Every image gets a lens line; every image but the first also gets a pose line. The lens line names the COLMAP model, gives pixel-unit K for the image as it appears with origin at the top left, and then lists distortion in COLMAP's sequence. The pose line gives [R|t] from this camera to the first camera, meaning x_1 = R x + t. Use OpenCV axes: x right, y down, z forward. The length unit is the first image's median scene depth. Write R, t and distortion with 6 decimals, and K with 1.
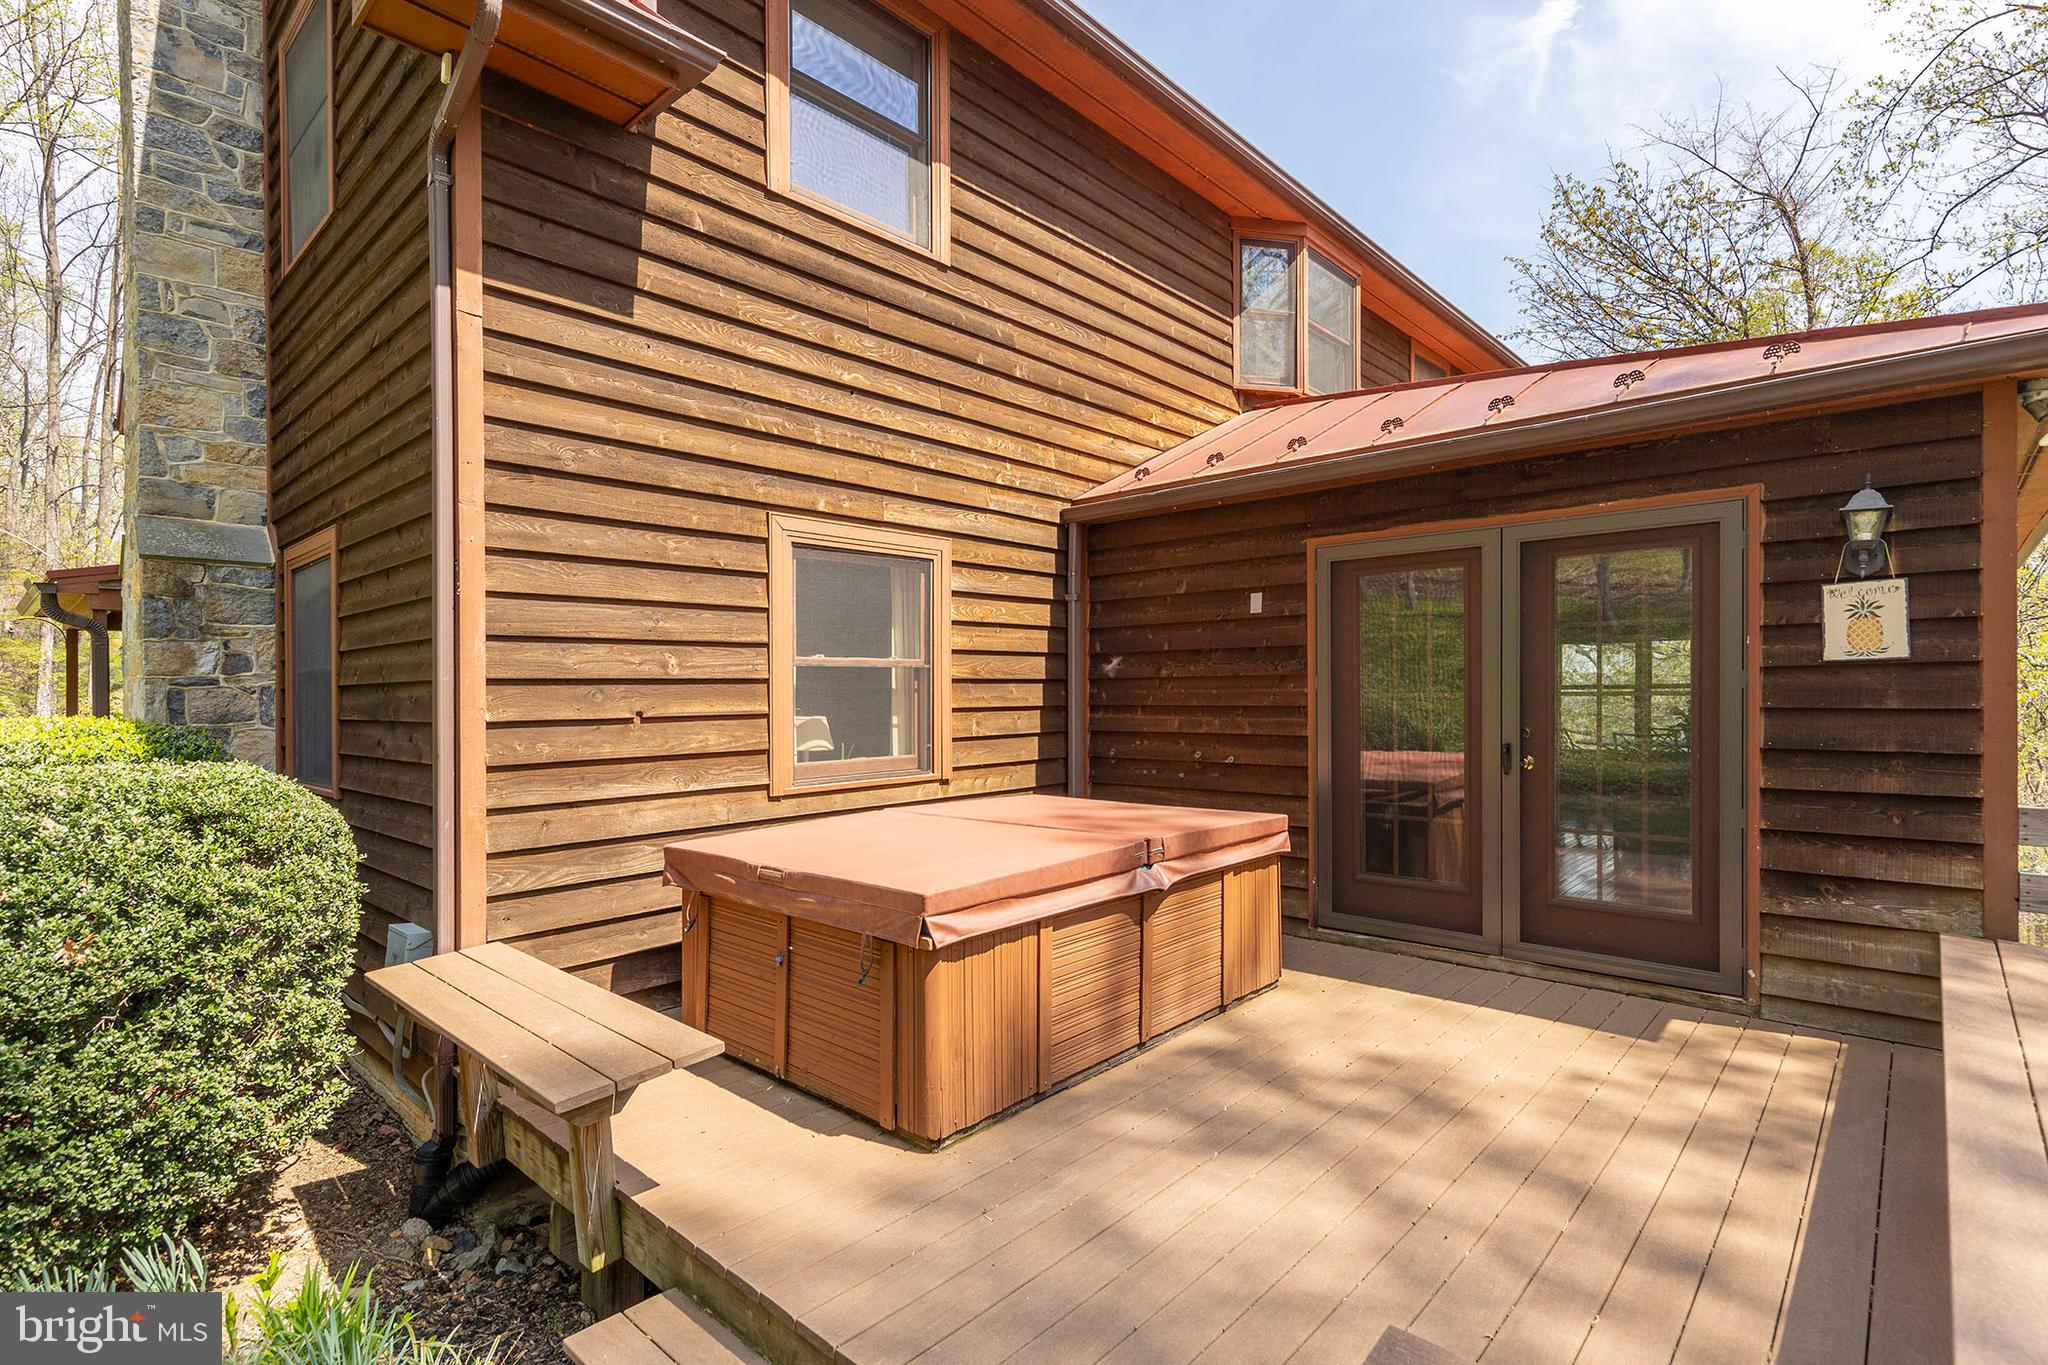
lens RADIAL K [[973.8, 0, 1022.9], [0, 973.8, 705.8], [0, 0, 1]] dist [0.011735, -0.001957]
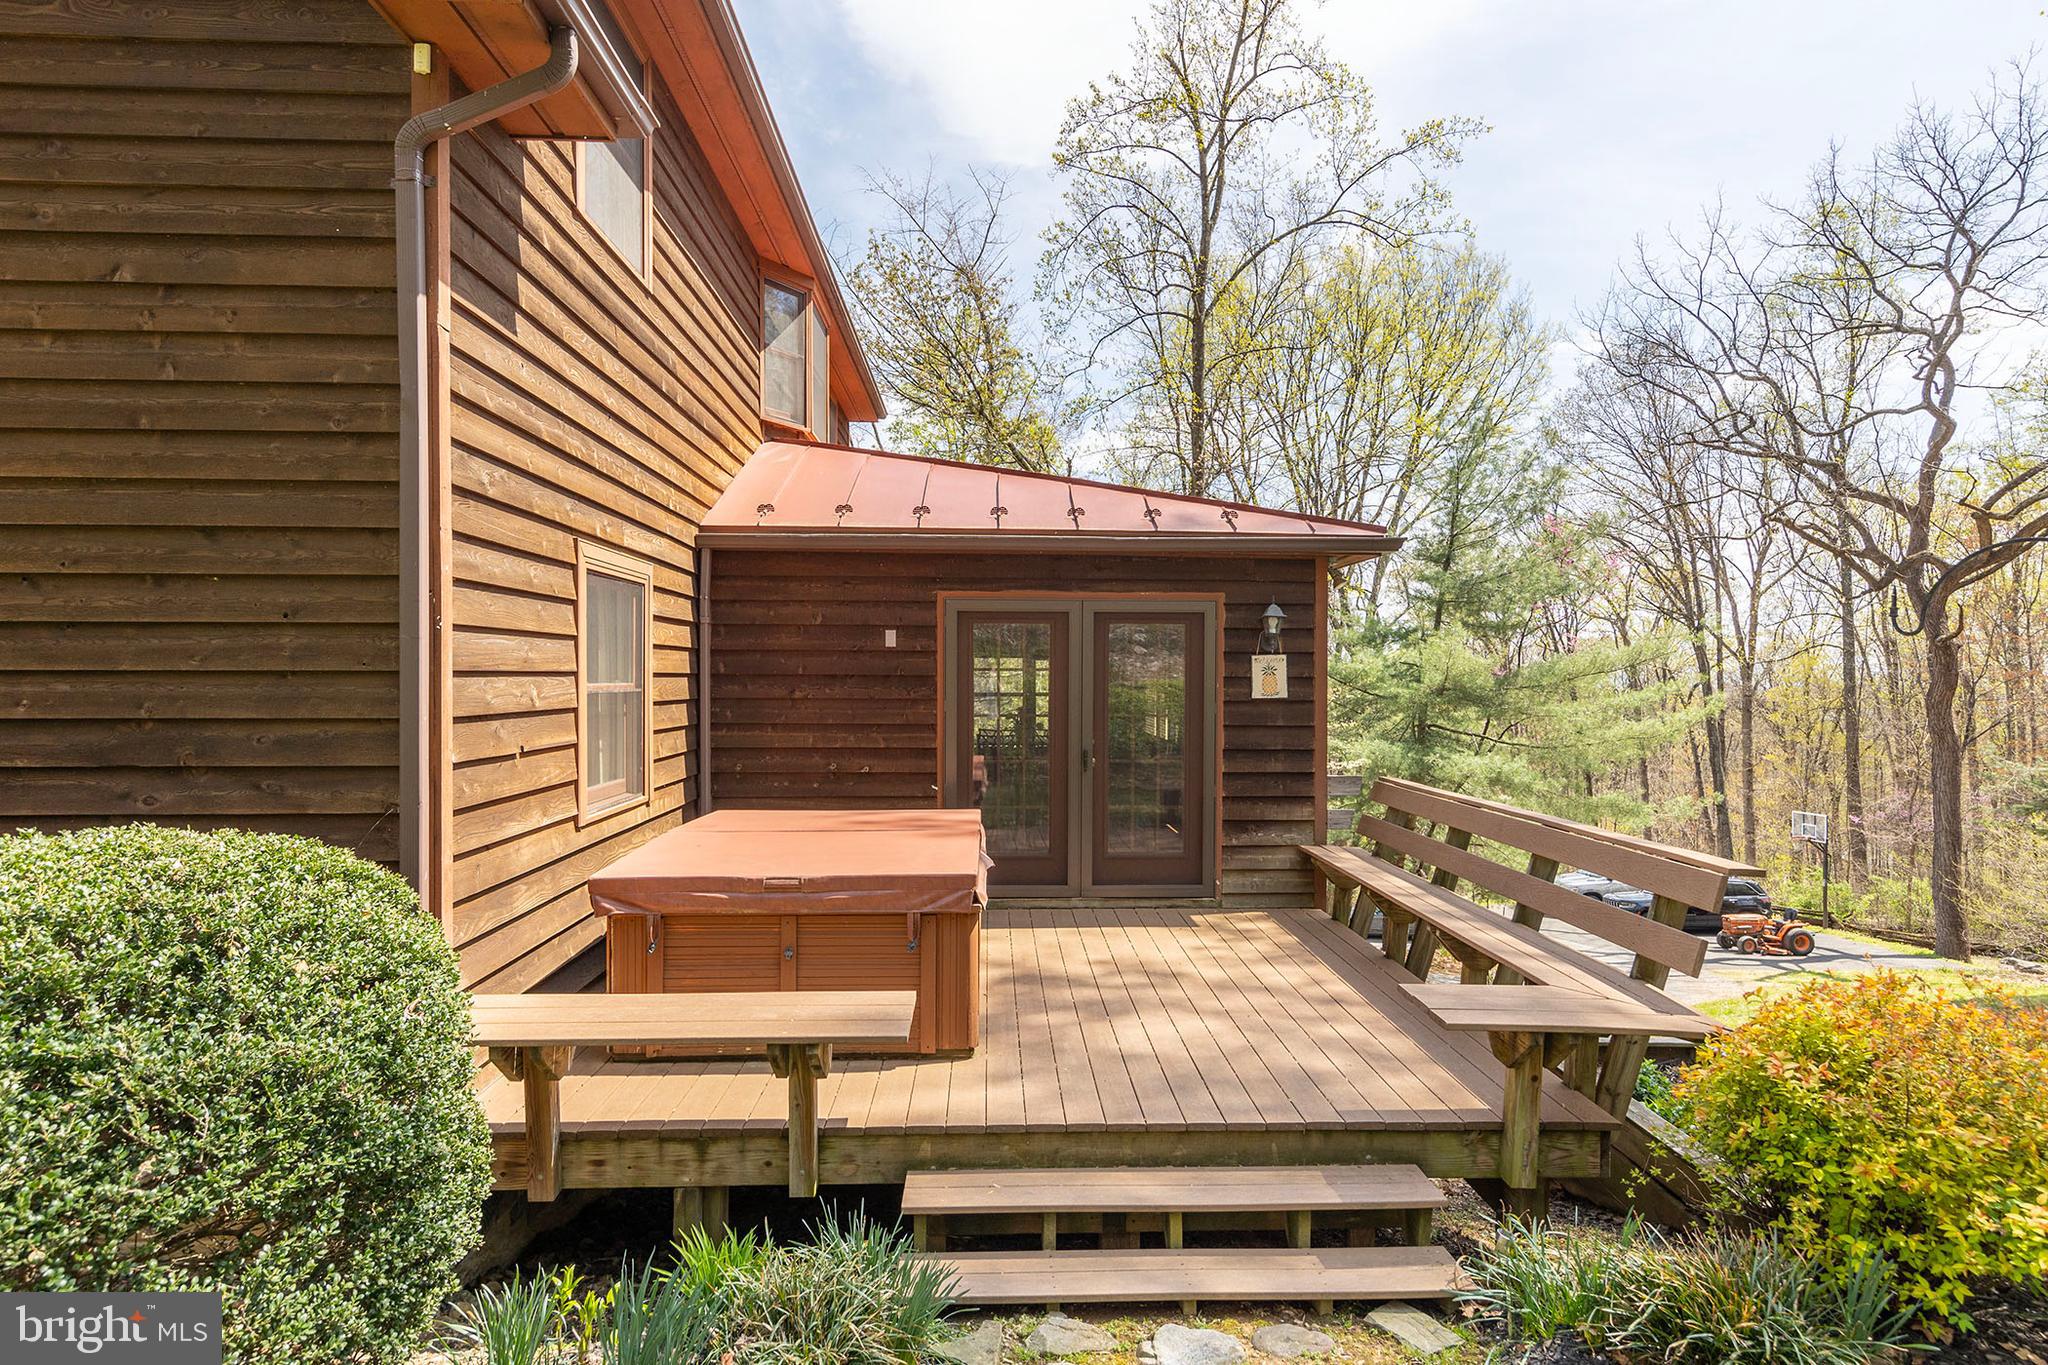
lens RADIAL K [[1141.7, 0, 1029.0], [0, 1141.7, 699.4], [0, 0, 1]] dist [0.017882, 0.000639]
pose [[0.708976, -0.000069, 0.705233, -0.670042], [-0.001084, 0.999999, 0.001187, -0.033977], [-0.705232, -0.001606, 0.708975, -0.125825]]
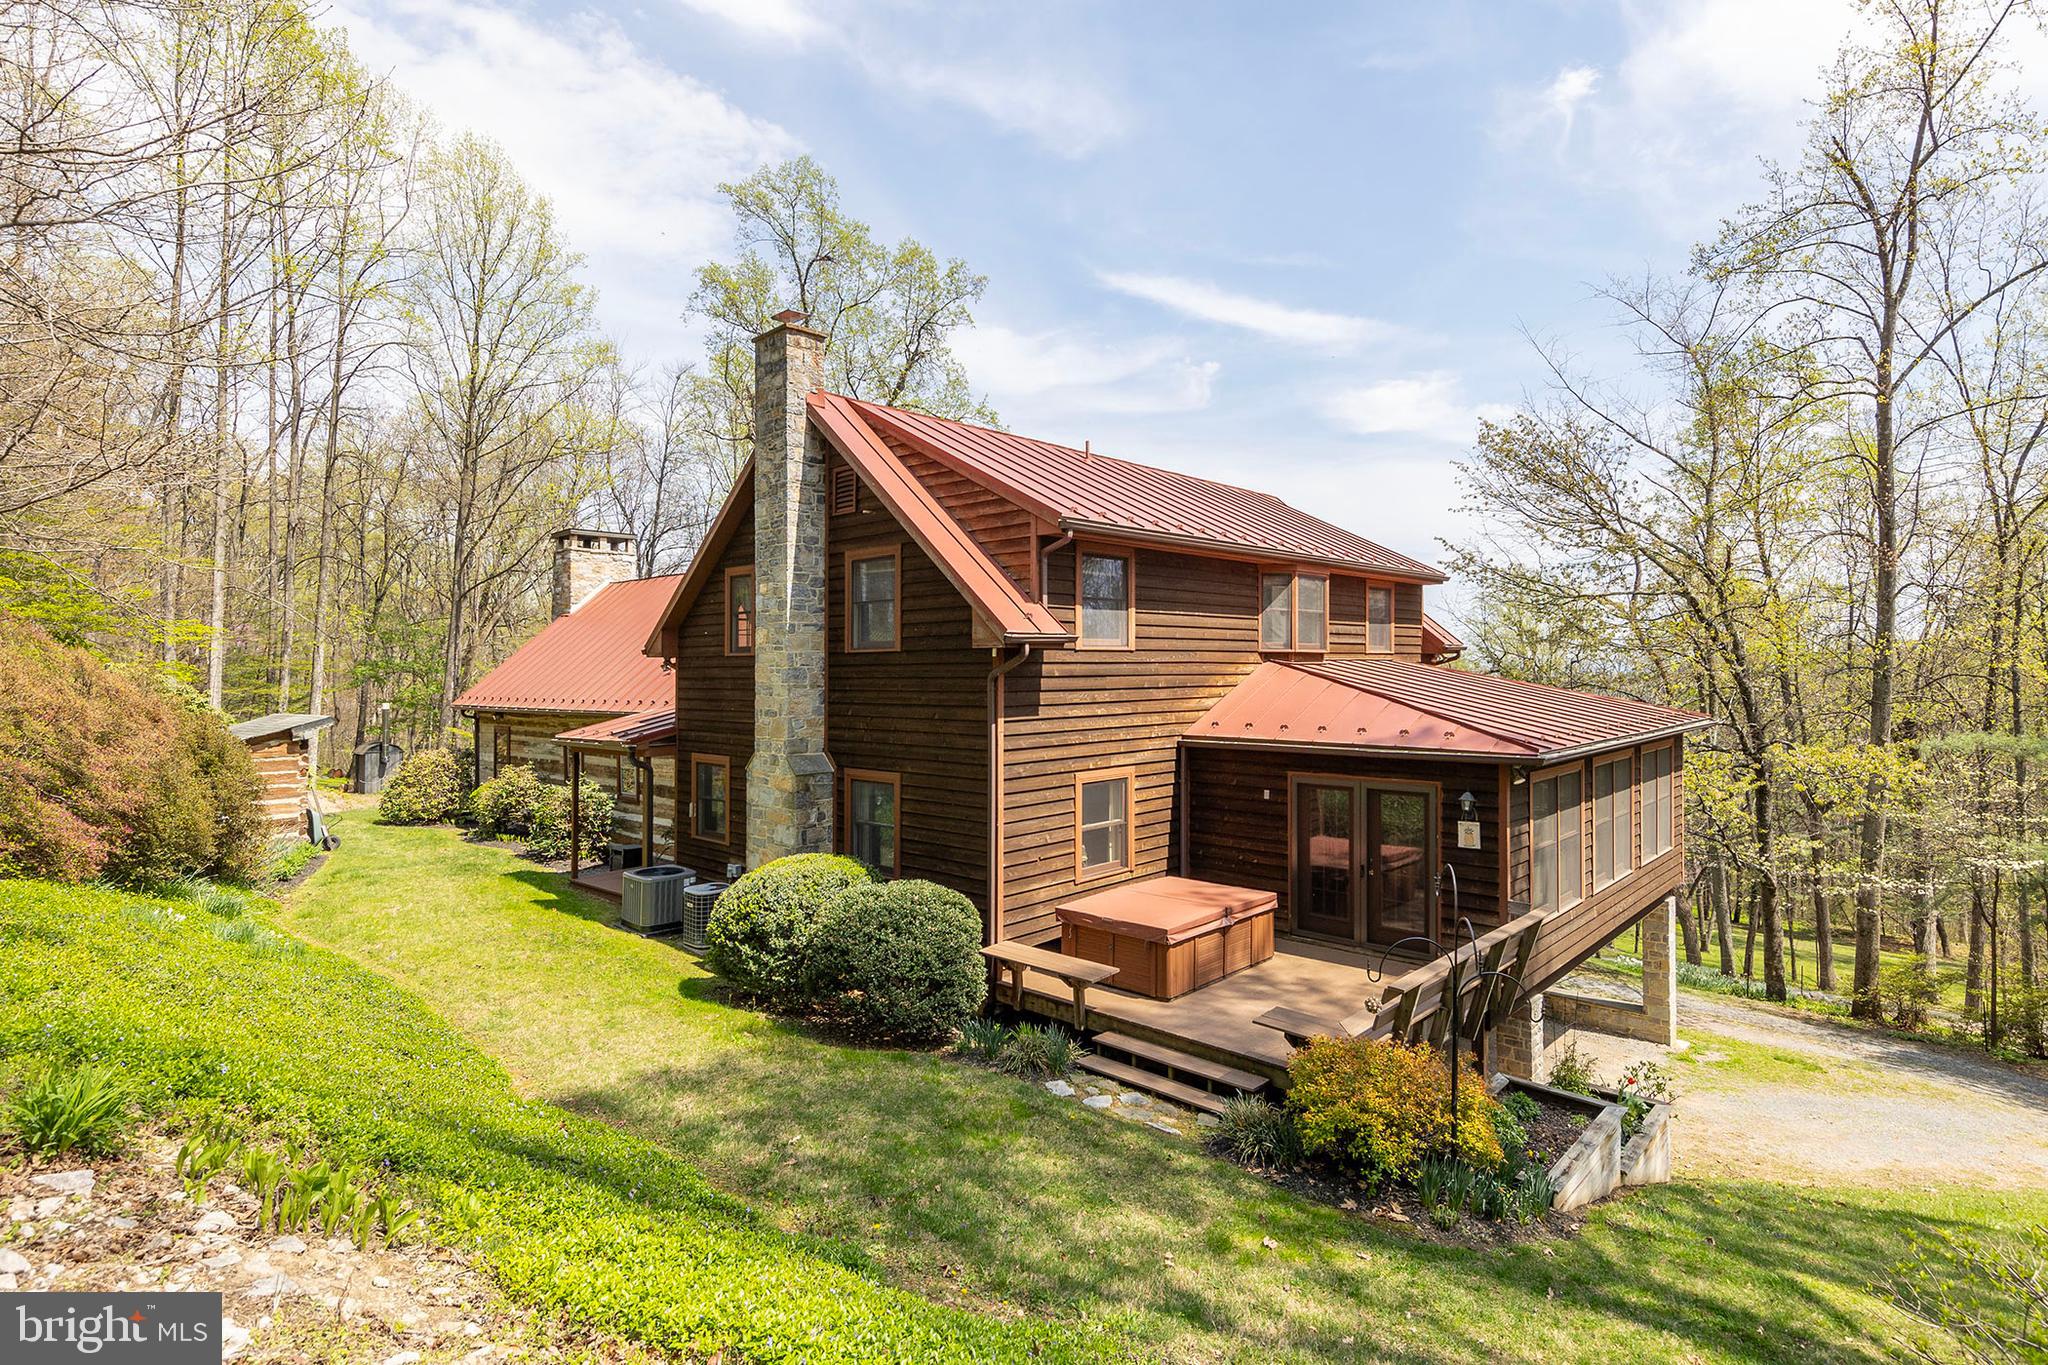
lens RADIAL K [[1008.3, 0, 1033.6], [0, 1008.3, 692.2], [0, 0, 1]] dist [0.009482, 0.000250]
pose [[0.999913, 0.002169, -0.013031, -0.299855], [-0.002102, 0.999984, 0.005161, -0.380648], [0.013042, -0.005133, 0.999902, -1.482195]]
